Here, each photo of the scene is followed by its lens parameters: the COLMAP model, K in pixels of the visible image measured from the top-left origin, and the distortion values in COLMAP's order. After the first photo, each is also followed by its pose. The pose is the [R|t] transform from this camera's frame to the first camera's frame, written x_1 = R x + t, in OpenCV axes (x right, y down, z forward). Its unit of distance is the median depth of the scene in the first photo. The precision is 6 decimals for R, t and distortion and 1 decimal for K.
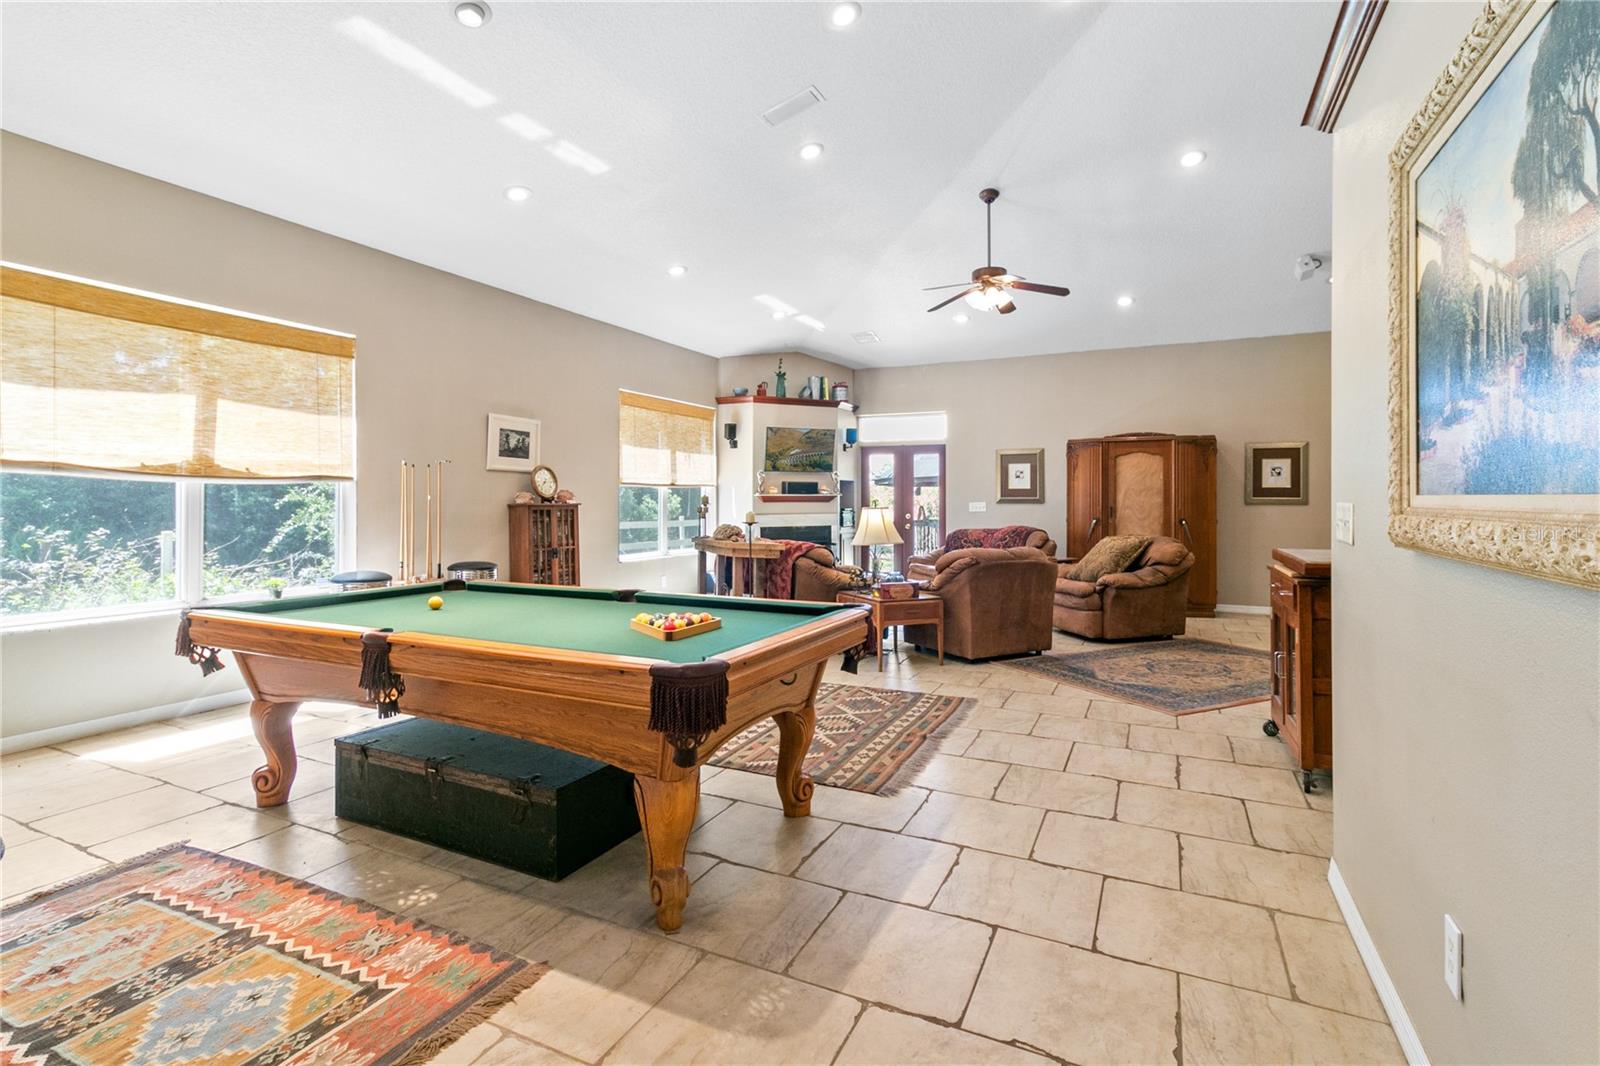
lens RADIAL K [[752.8, 0, 792.1], [0, 752.8, 490.4], [0, 0, 1]] dist [0.001587, 0.000483]
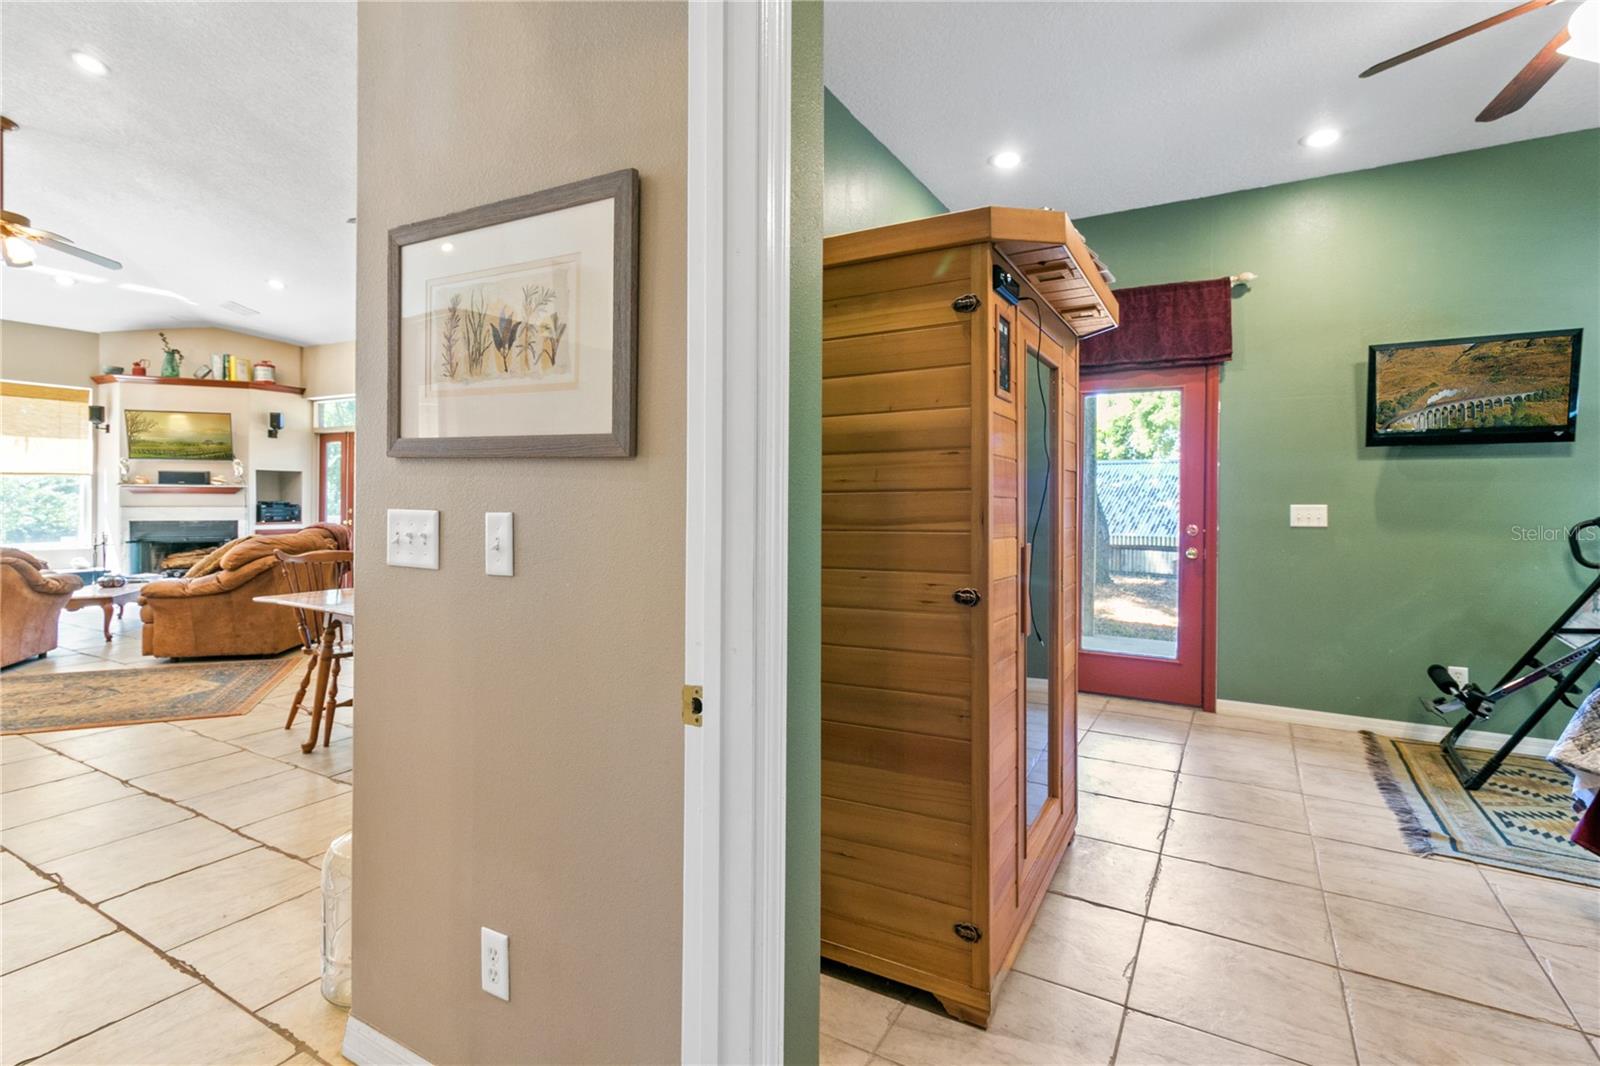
lens RADIAL K [[756.9, 0, 800.1], [0, 756.9, 503.1], [0, 0, 1]] dist [0.001595, 0.000276]
pose [[0.997673, 0.010699, -0.067333, 0.961711], [-0.009402, 0.999765, 0.019550, 0.002769], [0.067526, -0.018872, 0.997539, 0.173360]]
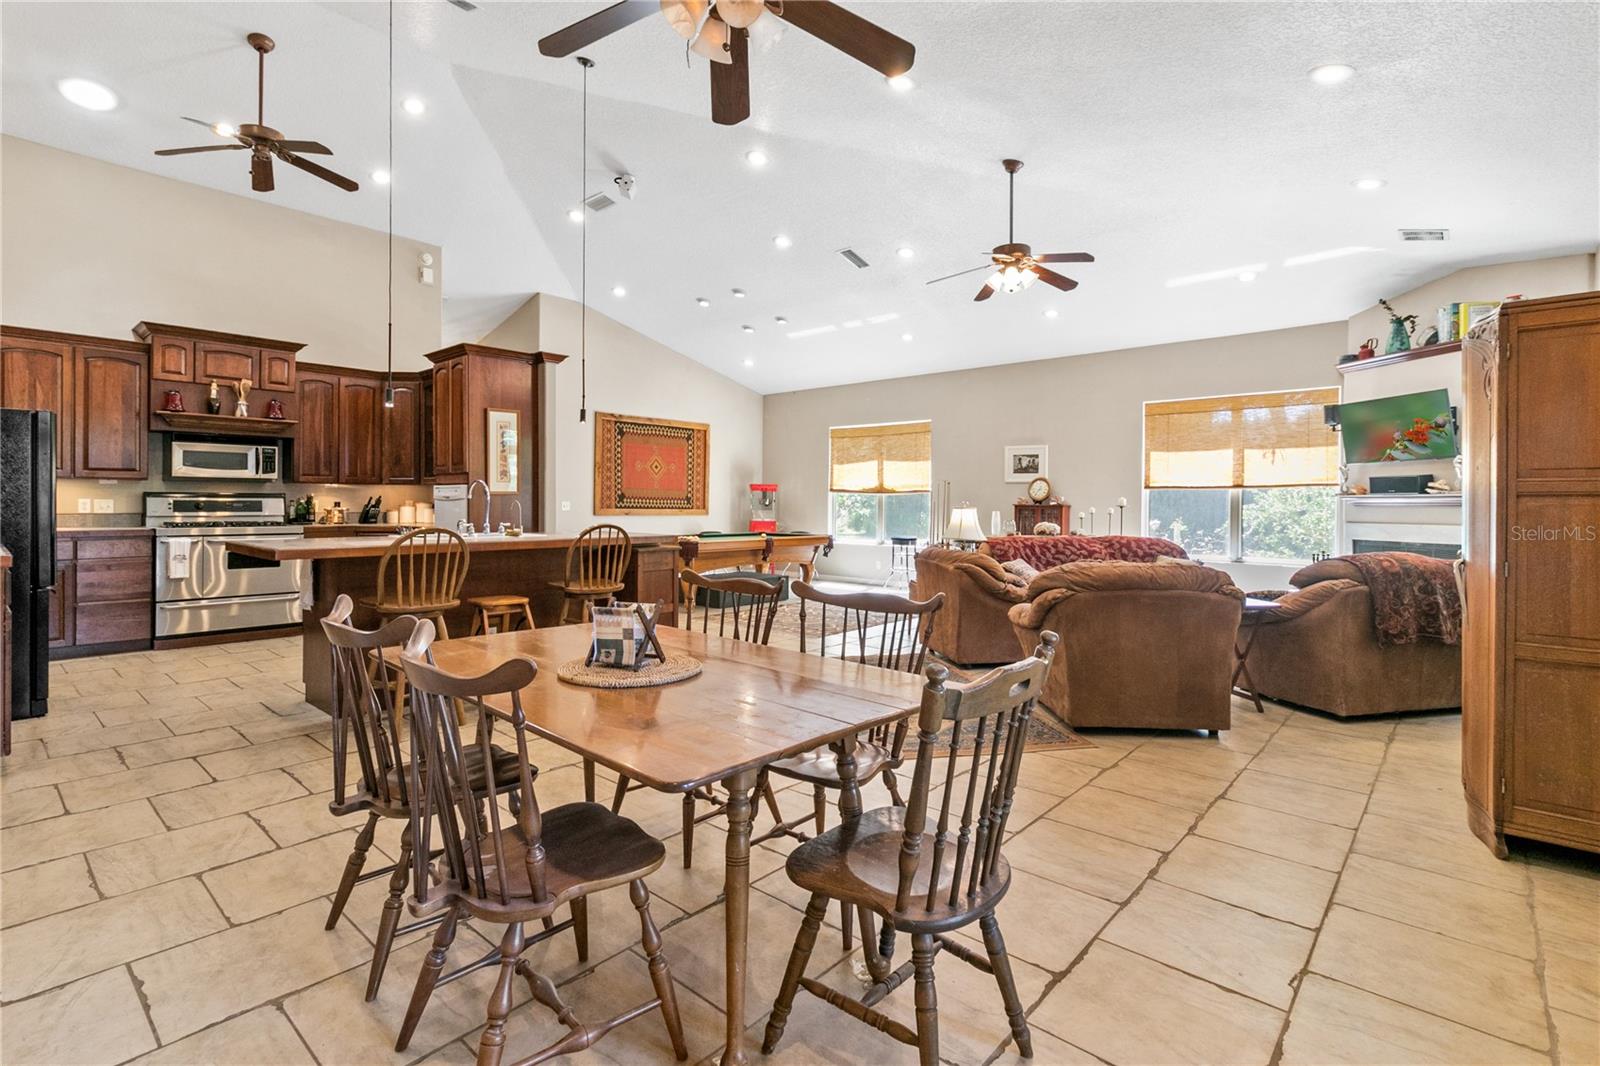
lens RADIAL K [[756.9, 0, 800.1], [0, 756.9, 503.1], [0, 0, 1]] dist [0.001595, 0.000276]
pose [[-0.267402, 0.000544, -0.963585, 0.961460], [0.009719, 0.999950, -0.002133, 0.011112], [0.963536, -0.009936, -0.267394, 0.791704]]
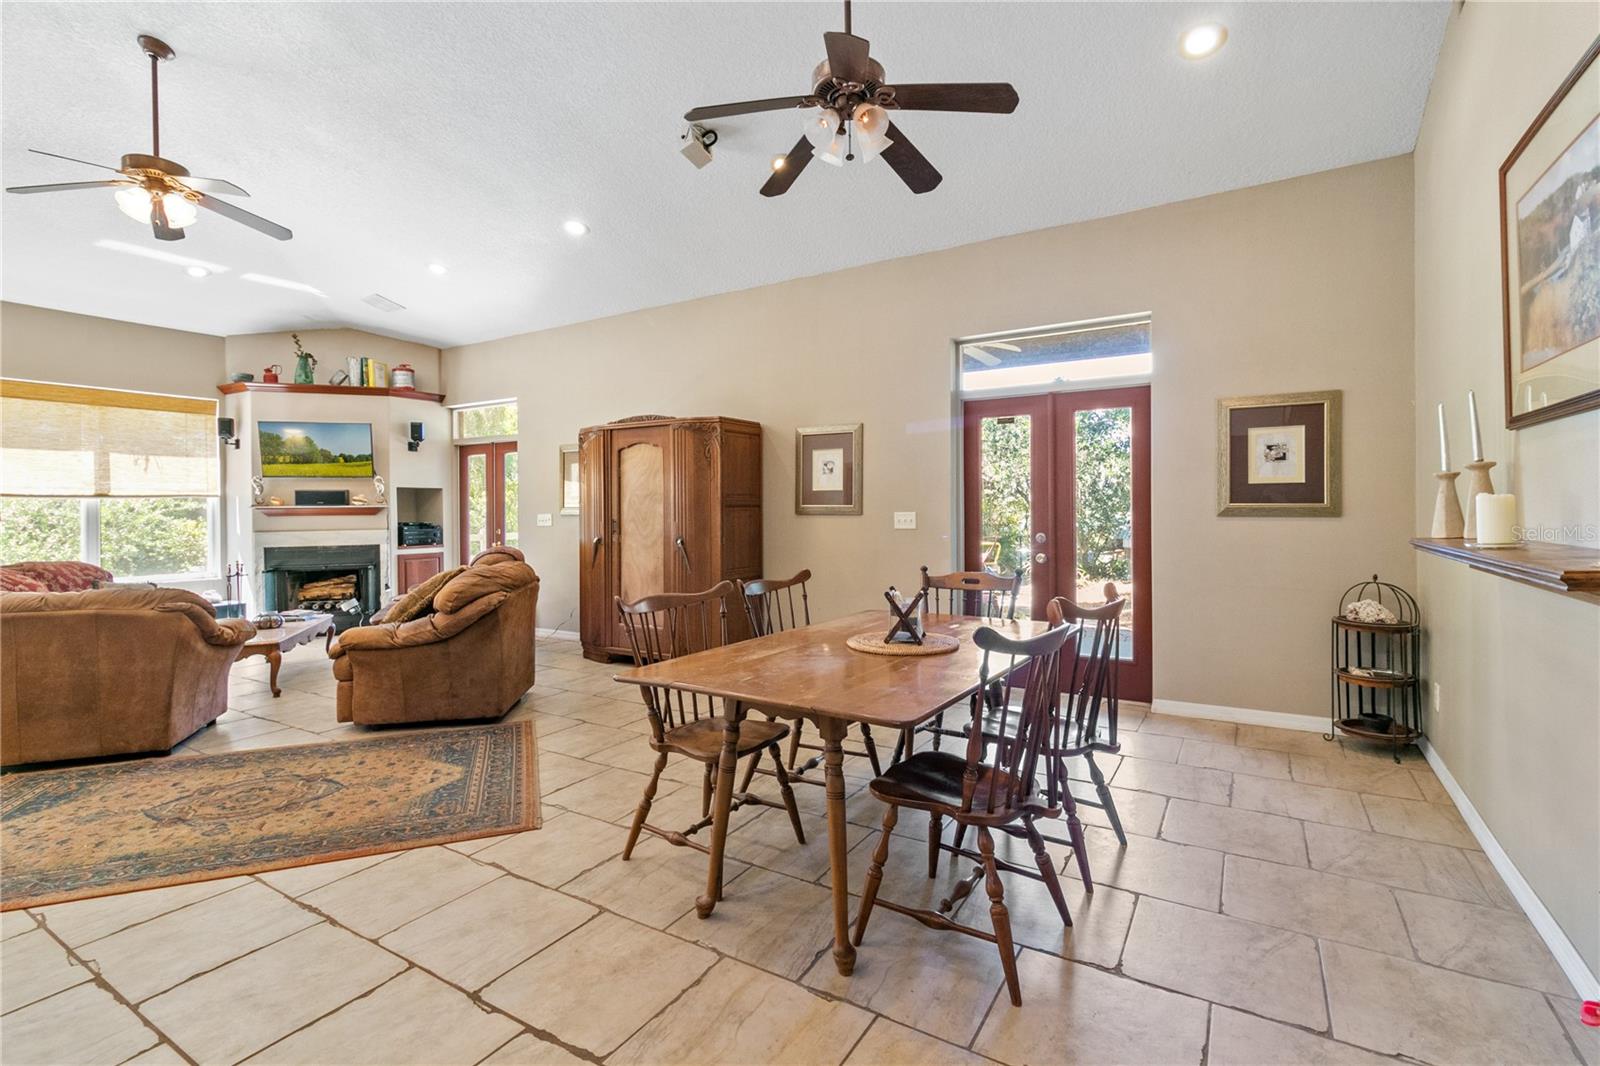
lens RADIAL K [[733.9, 0, 802.1], [0, 733.9, 514.6], [0, 0, 1]] dist [-0.000713, -0.000110]
pose [[0.995314, -0.007920, -0.096373, 0.703953], [0.009990, 0.999729, 0.021022, 0.004087], [0.096180, -0.021886, 0.995123, 0.329365]]
